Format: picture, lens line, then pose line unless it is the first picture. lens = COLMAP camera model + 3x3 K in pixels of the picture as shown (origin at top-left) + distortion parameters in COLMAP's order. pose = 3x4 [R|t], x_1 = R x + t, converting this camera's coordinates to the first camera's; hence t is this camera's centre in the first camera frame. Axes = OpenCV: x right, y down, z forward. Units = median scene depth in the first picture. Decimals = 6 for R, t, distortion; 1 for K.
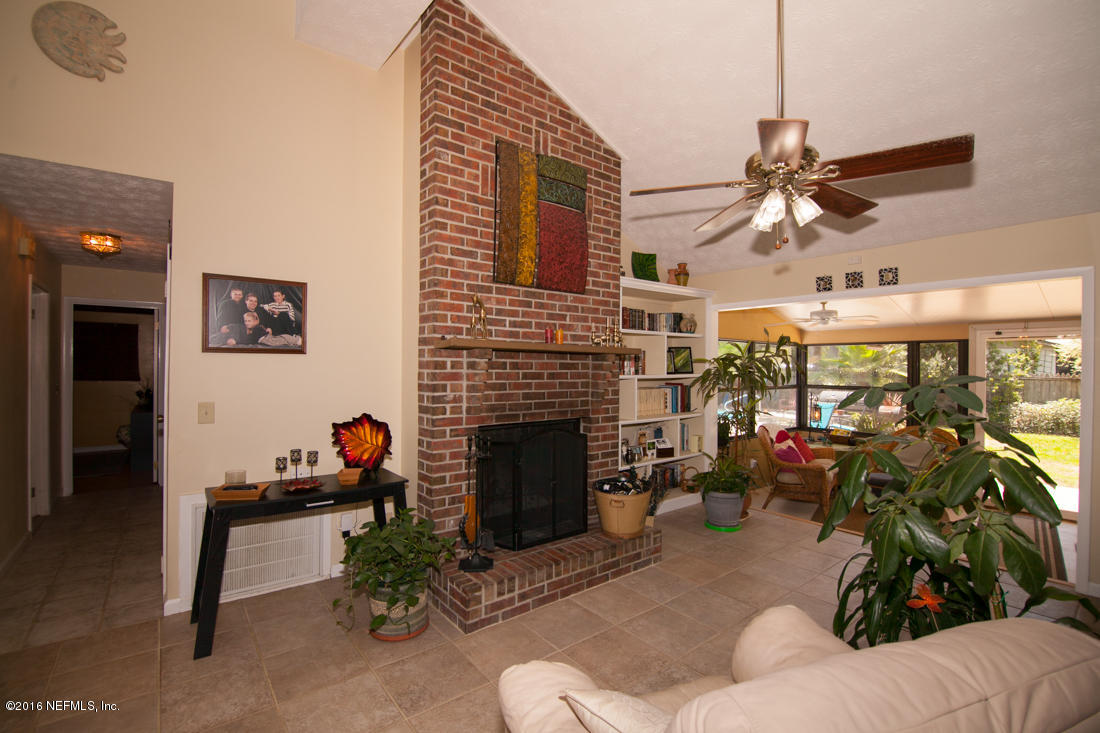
lens RADIAL K [[516.0, 0, 538.7], [0, 516.0, 372.6], [0, 0, 1]] dist [-0.011752, -0.004860]
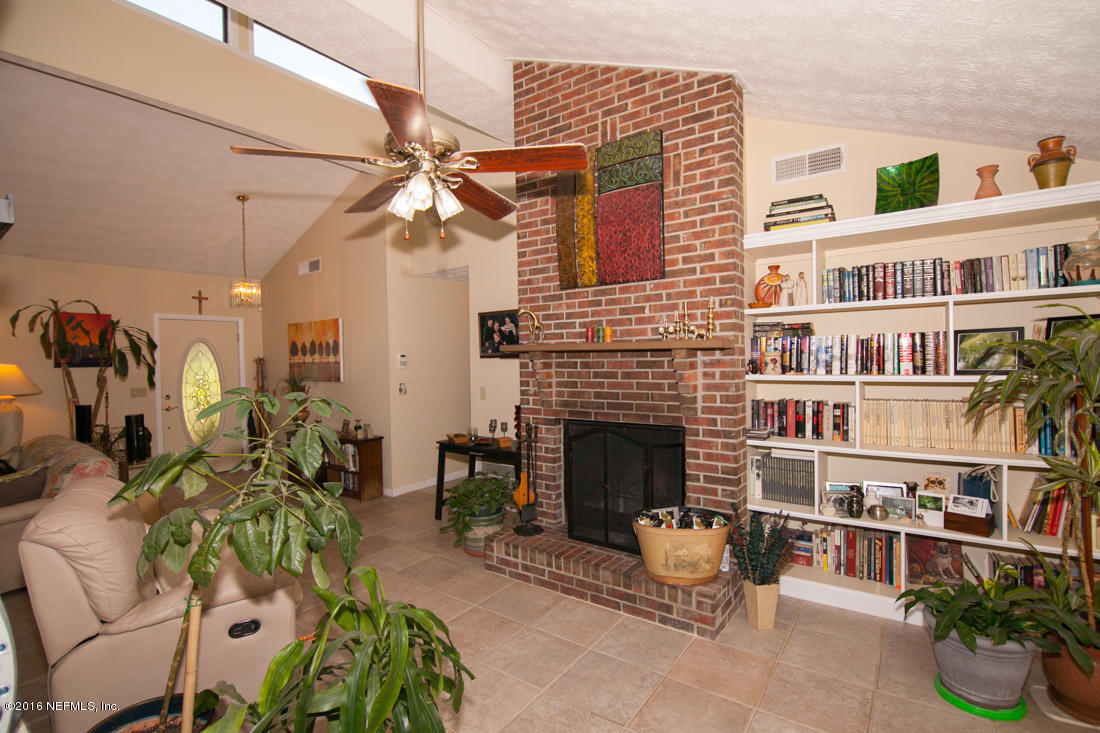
lens RADIAL K [[516.0, 0, 538.4], [0, 516.0, 375.3], [0, 0, 1]] dist [-0.011752, -0.004860]
pose [[0.236680, 0.019079, -0.971400, 0.940852], [0.007707, 0.999739, 0.021513, -0.015704], [0.971557, -0.012578, 0.236471, 0.662040]]
